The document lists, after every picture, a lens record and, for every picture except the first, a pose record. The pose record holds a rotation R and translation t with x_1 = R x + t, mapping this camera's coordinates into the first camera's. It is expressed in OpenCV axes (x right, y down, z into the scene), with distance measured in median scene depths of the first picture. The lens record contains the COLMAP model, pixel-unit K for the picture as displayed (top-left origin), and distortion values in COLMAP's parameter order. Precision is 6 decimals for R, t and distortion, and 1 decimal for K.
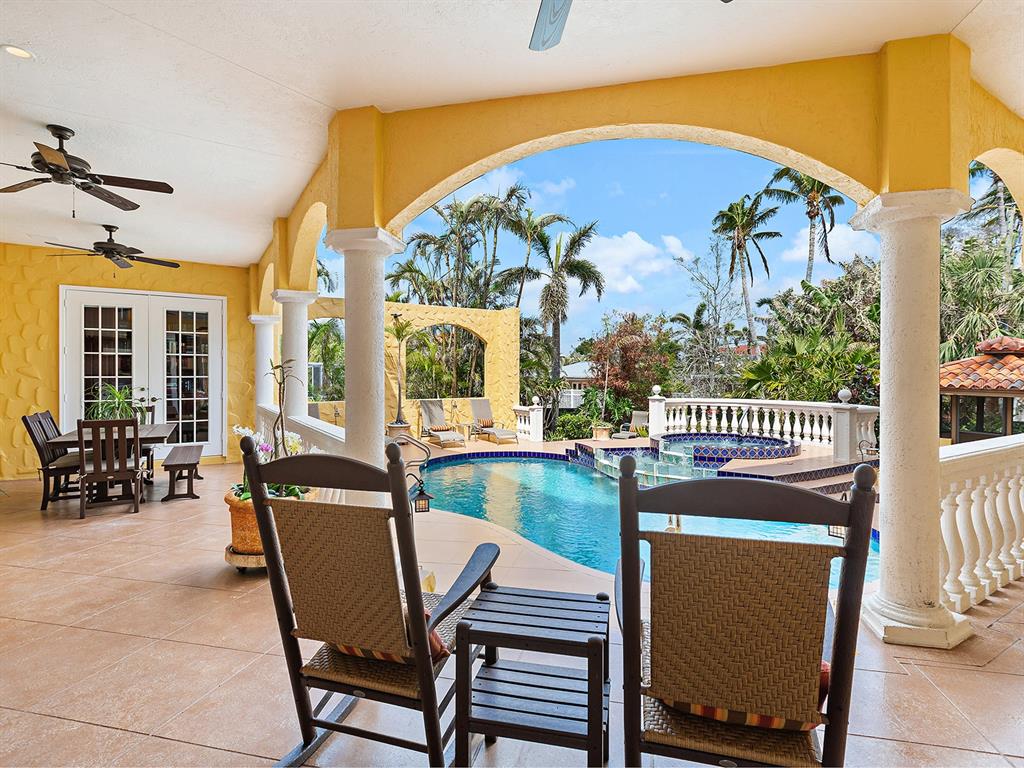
lens RADIAL K [[520.9, 0, 510.6], [0, 520.9, 380.4], [0, 0, 1]] dist [0.004759, -0.000861]
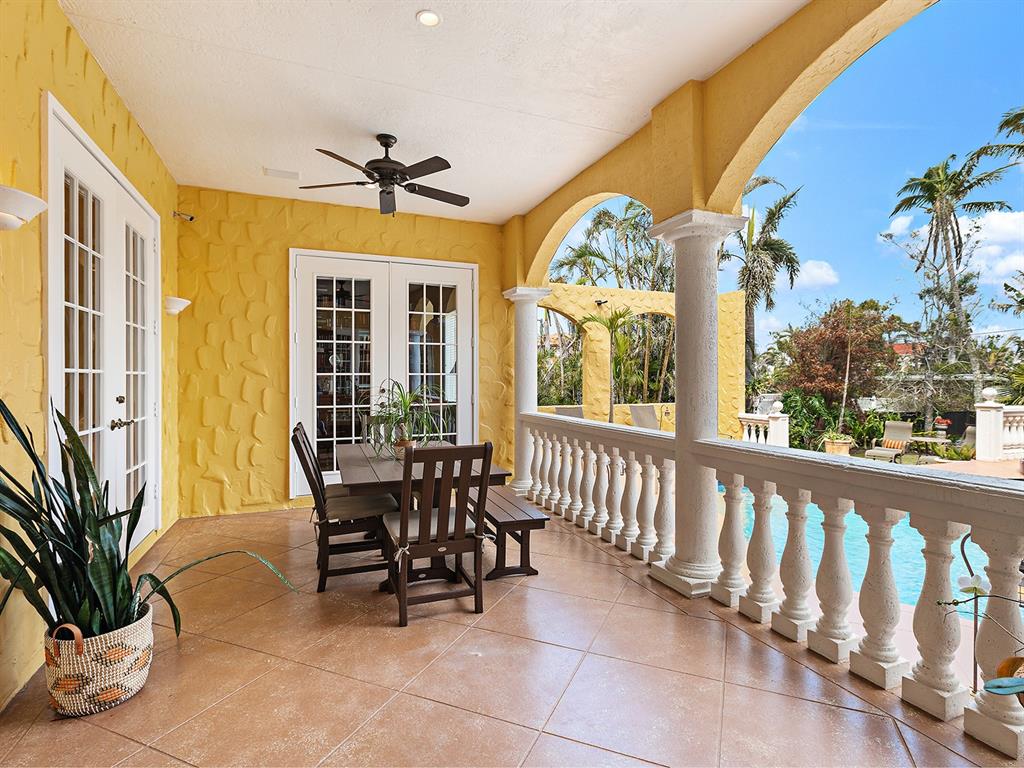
lens RADIAL K [[520.9, 0, 512.8], [0, 520.9, 383.6], [0, 0, 1]] dist [0.004759, -0.000861]
pose [[0.984079, -0.000690, -0.177729, -0.373269], [0.000672, 1.000000, -0.000160, 0.006411], [0.177729, 0.000038, 0.984080, 0.295406]]
